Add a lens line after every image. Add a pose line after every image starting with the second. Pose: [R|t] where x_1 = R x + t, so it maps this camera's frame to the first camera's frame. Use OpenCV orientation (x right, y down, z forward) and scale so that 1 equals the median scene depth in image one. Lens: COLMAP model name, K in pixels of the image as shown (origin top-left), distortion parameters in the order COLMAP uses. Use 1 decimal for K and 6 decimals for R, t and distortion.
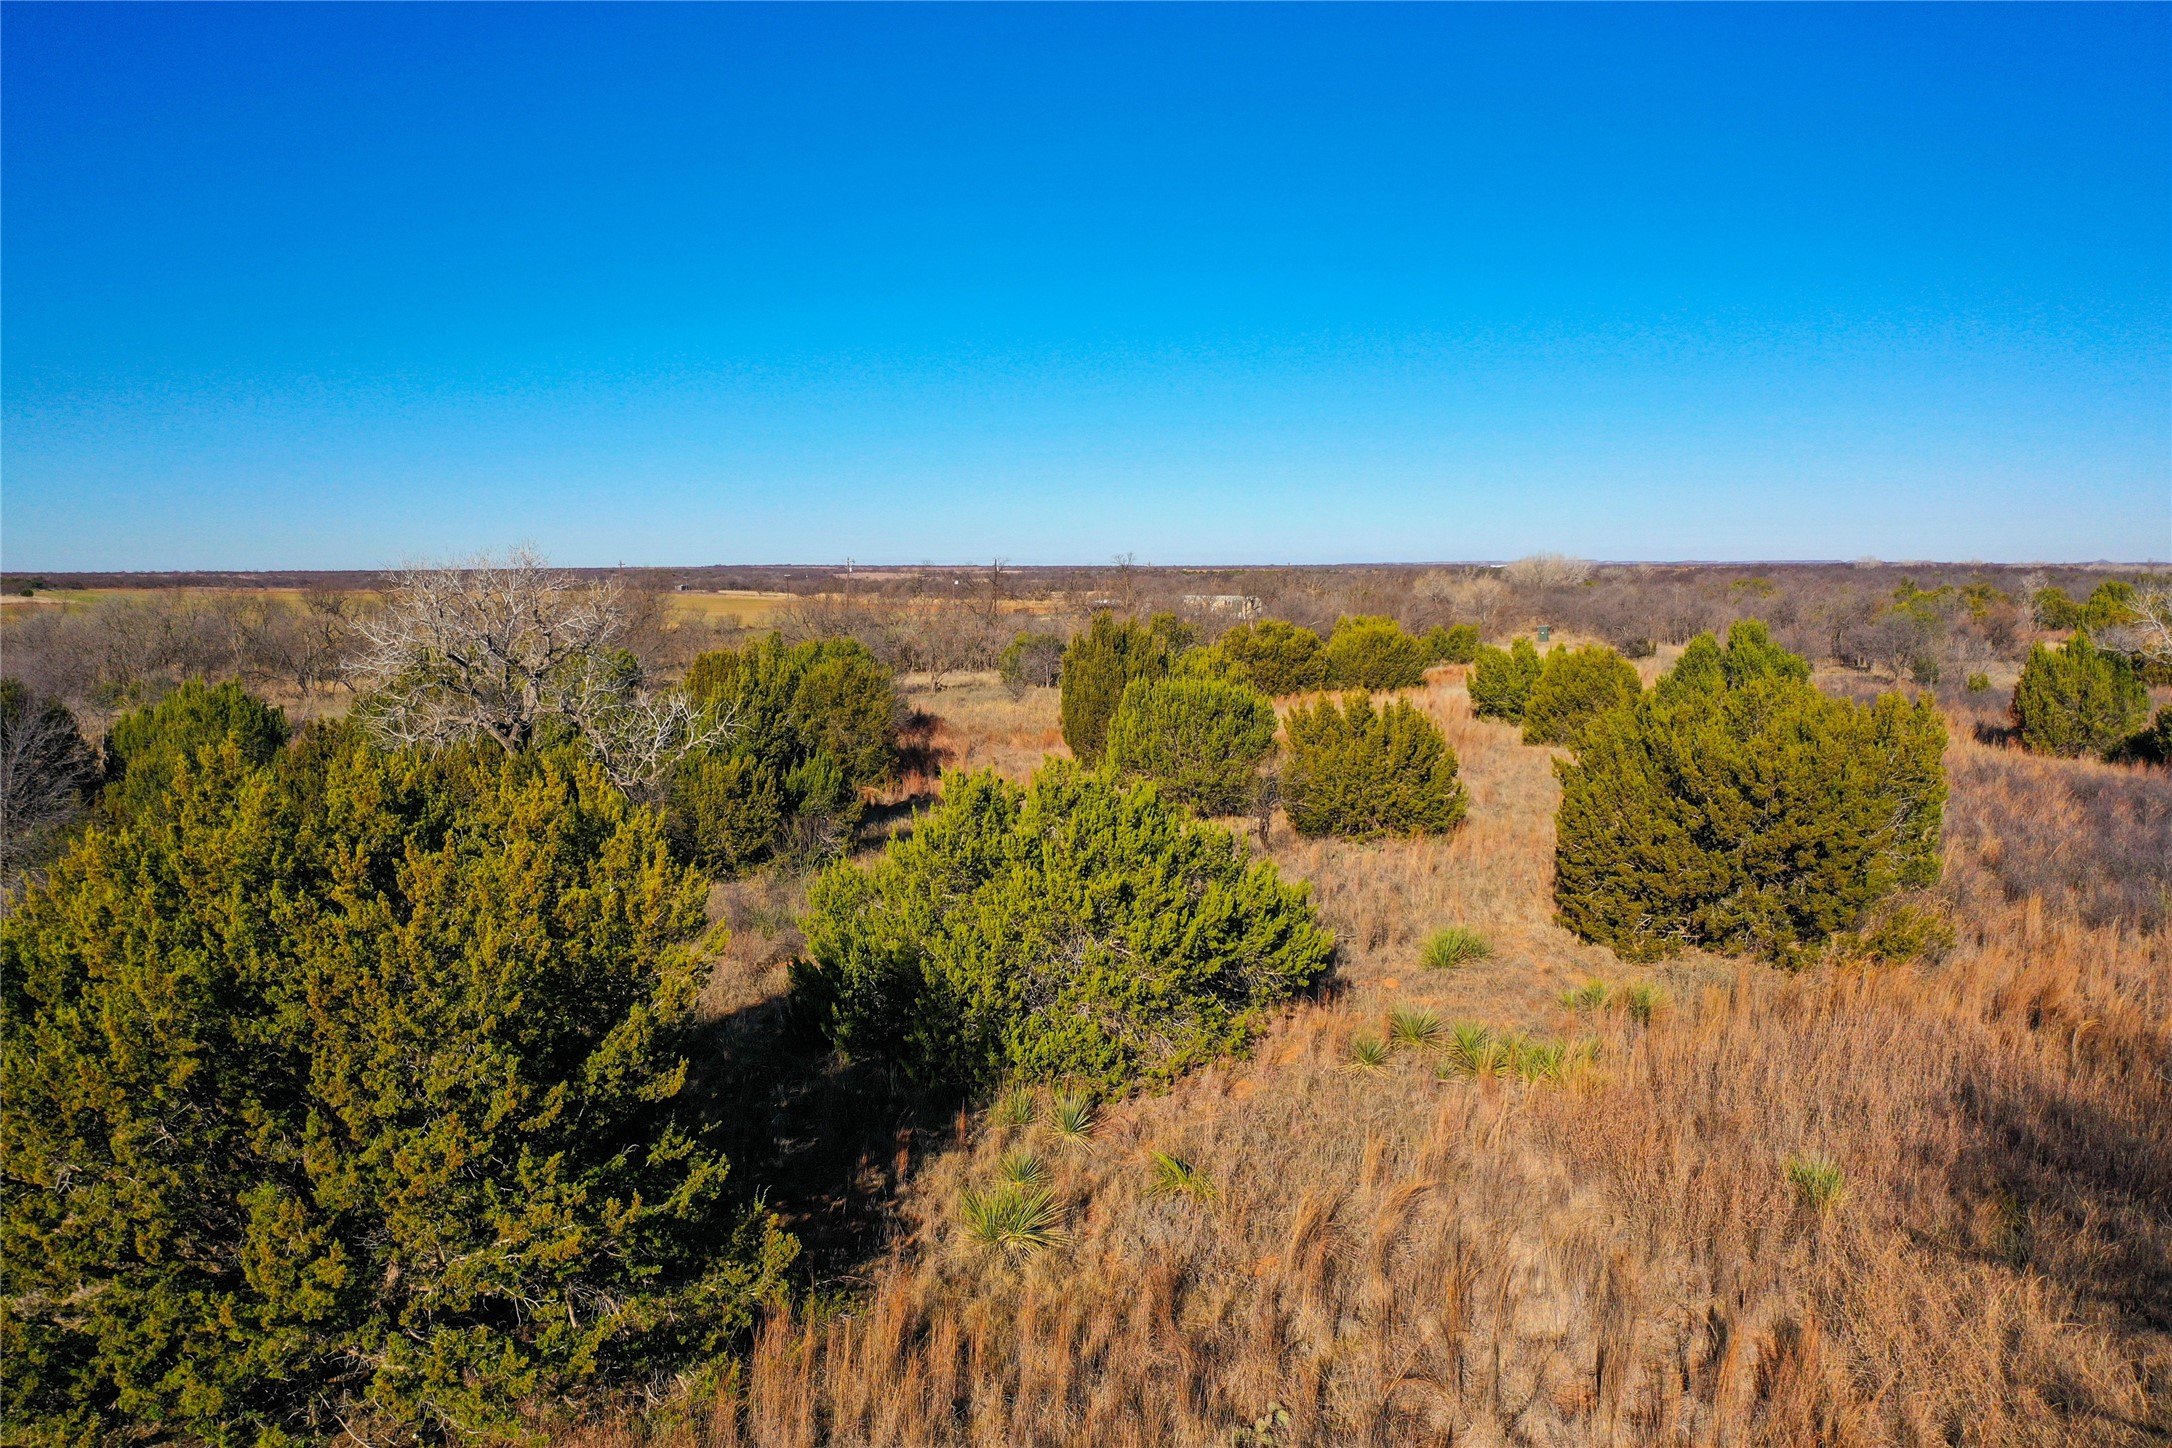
lens RADIAL K [[1717.0, 0, 1082.7], [0, 1717.0, 721.6], [0, 0, 1]] dist [-0.013156, -0.007804]
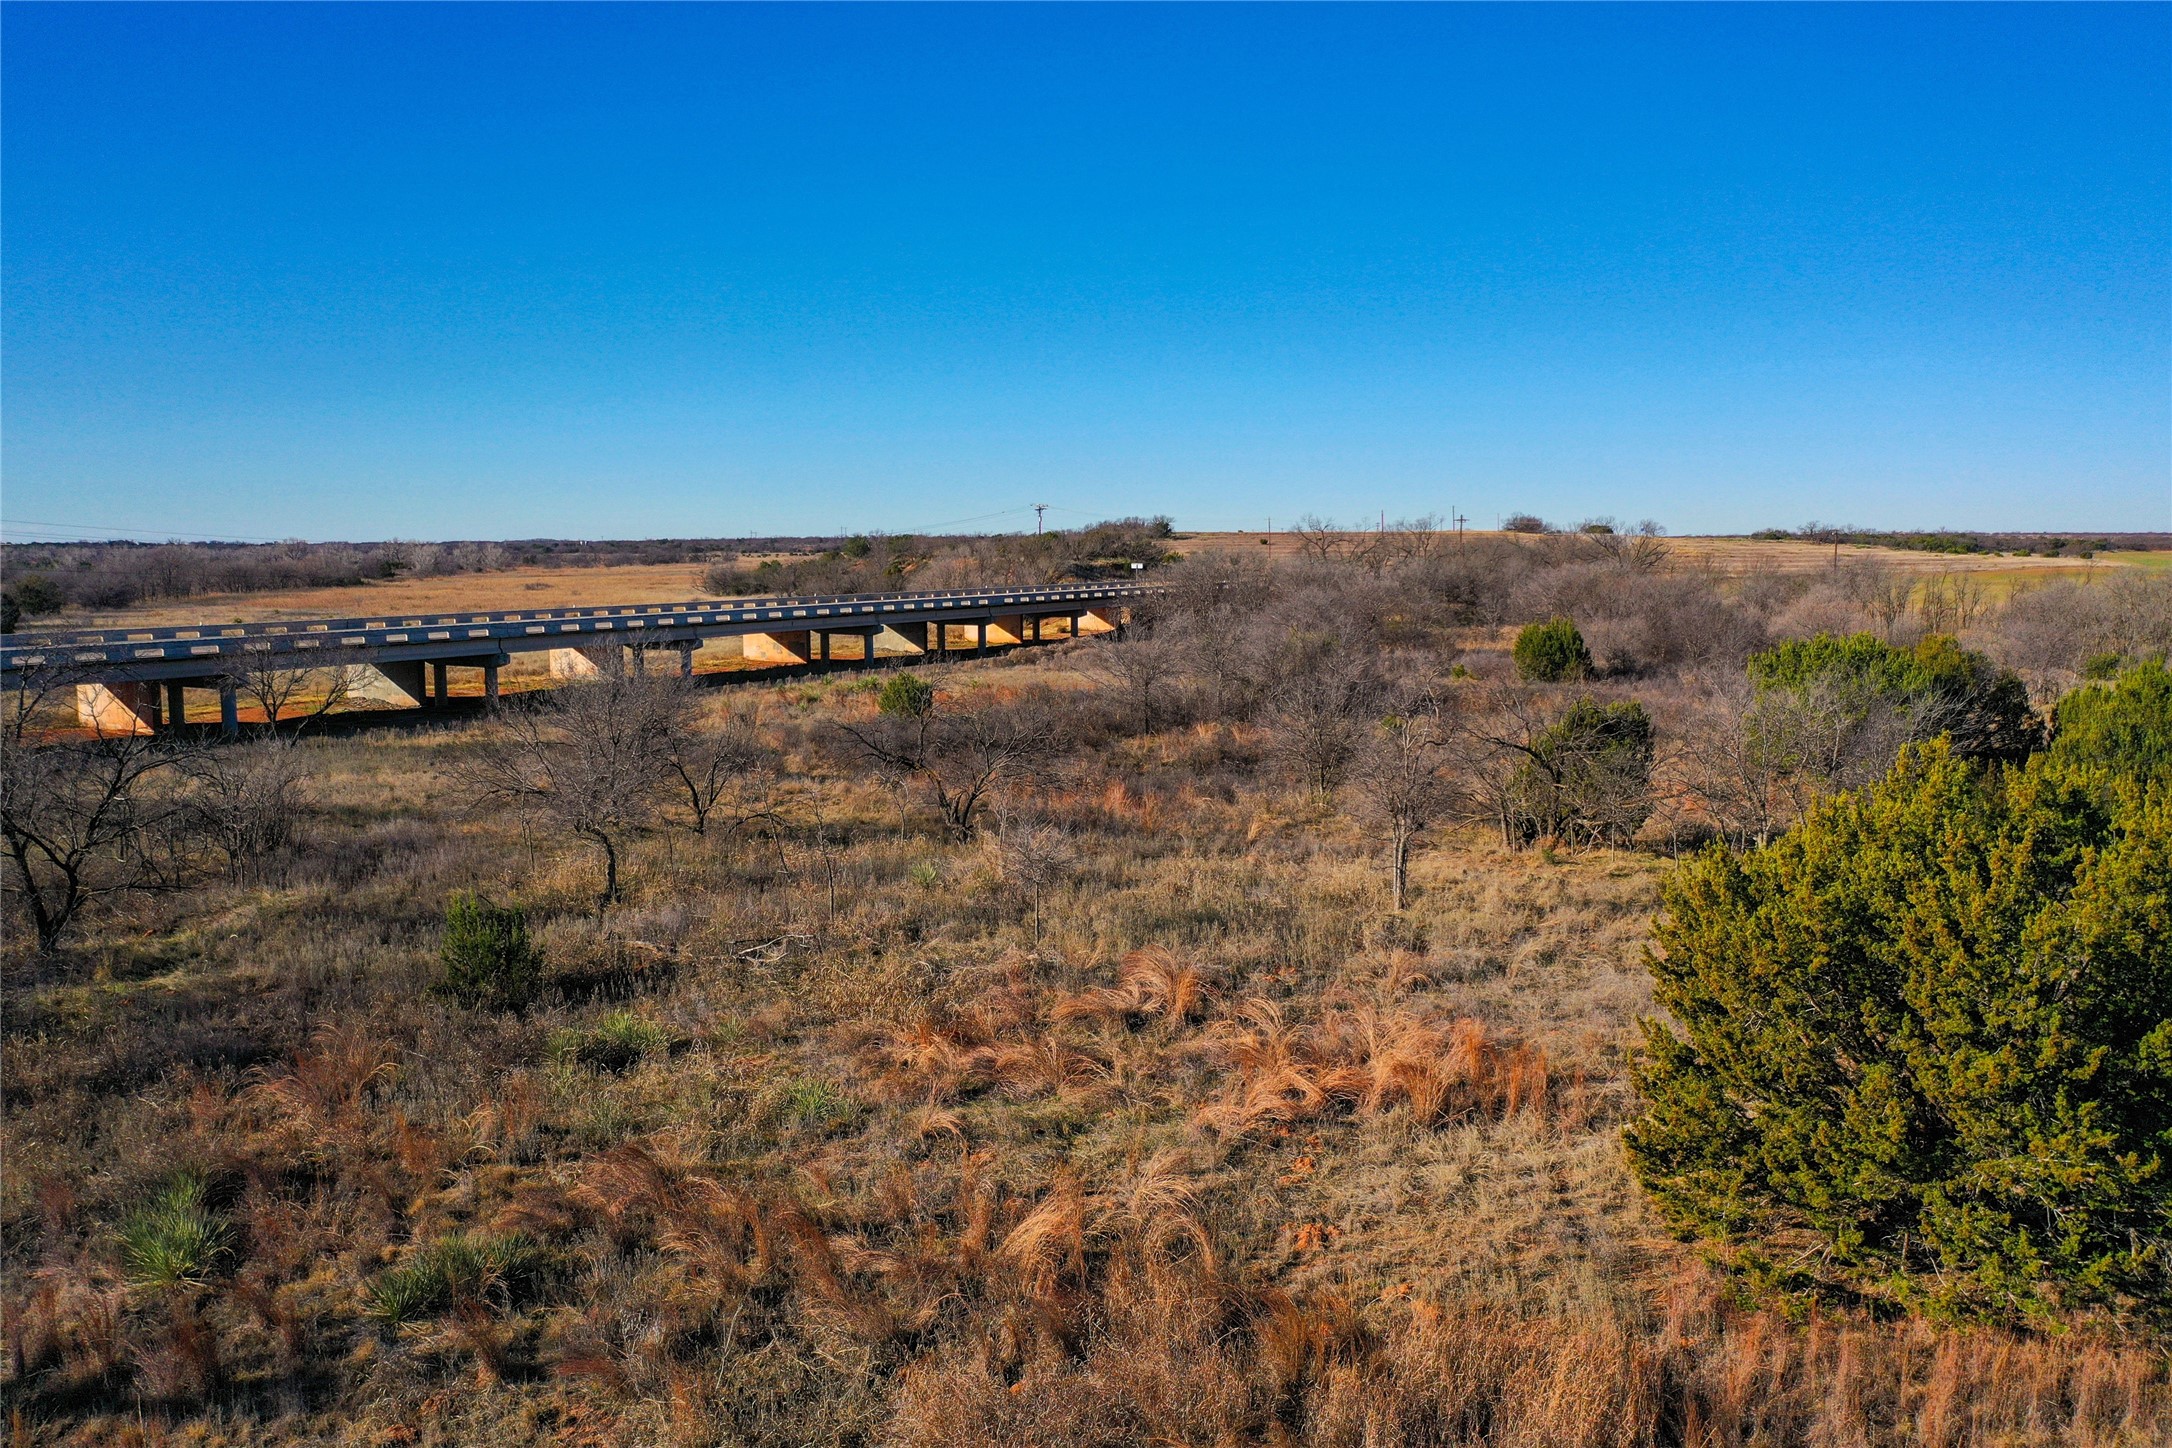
lens RADIAL K [[1717.0, 0, 1084.8], [0, 1717.0, 723.1], [0, 0, 1]] dist [-0.013156, -0.007804]
pose [[0.460803, 0.097849, -0.882092, 0.423907], [-0.075193, 0.994634, 0.071053, -0.052436], [0.884312, 0.033586, 0.465688, -0.222972]]
